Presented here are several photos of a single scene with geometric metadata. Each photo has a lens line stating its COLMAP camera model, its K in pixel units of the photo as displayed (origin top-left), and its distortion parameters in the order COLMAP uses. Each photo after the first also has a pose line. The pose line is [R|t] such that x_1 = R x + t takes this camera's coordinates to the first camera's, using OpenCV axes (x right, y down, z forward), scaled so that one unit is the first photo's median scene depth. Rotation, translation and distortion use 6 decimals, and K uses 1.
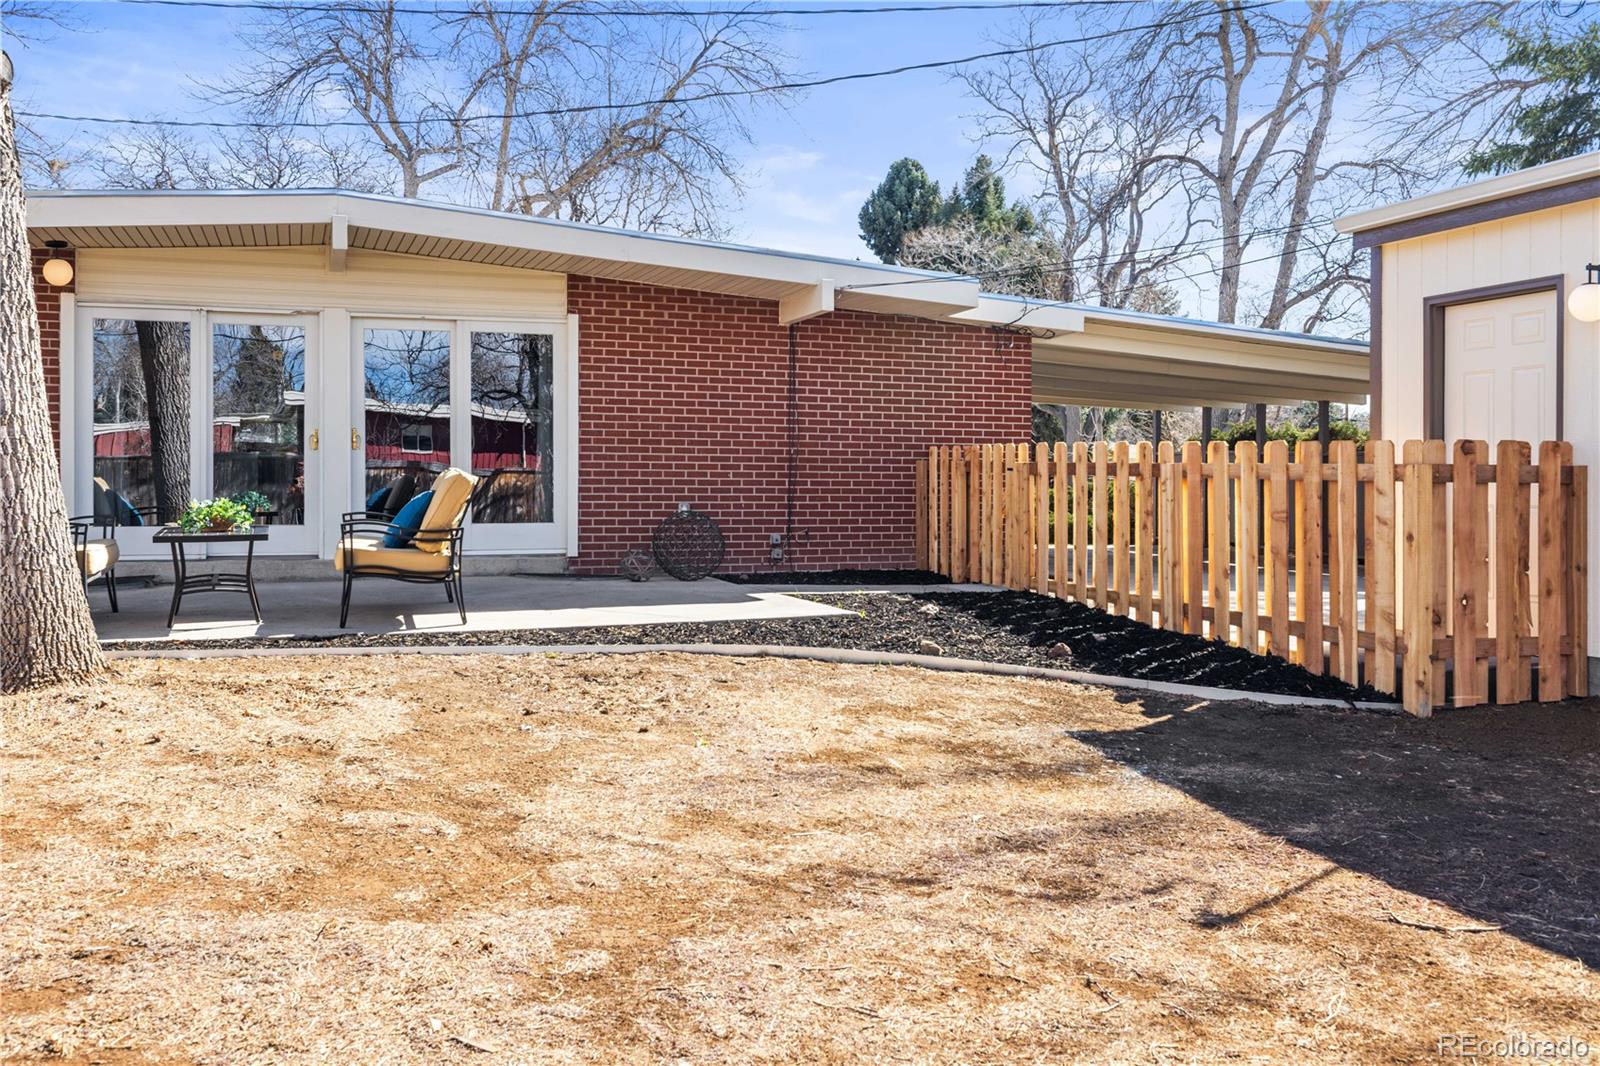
lens RADIAL K [[1426.1, 0, 800.0], [0, 1426.1, 475.5], [0, 0, 1]] dist [0.067790, -0.003737]
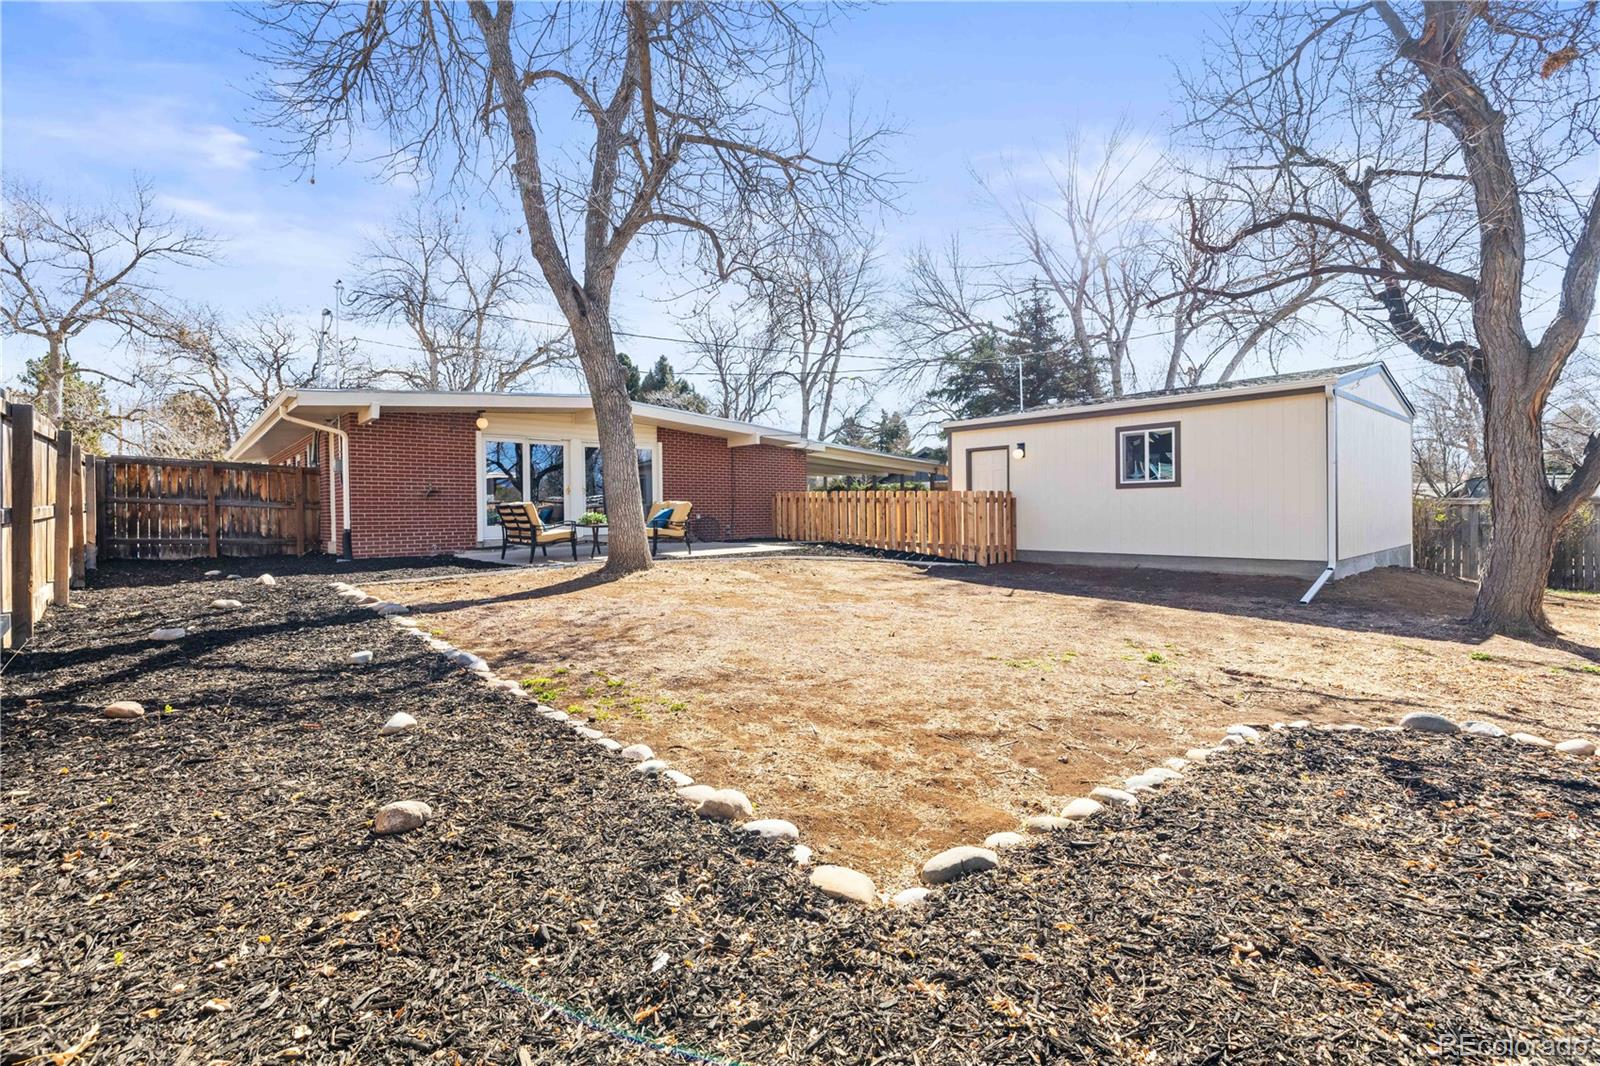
lens RADIAL K [[687.1, 0, 799.2], [0, 687.1, 511.5], [0, 0, 1]] dist [0.002302, -0.000123]
pose [[0.935717, -0.012738, 0.352521, -0.415328], [0.009475, 0.999895, 0.010980, 0.002699], [-0.352624, -0.006934, 0.935739, -0.308553]]
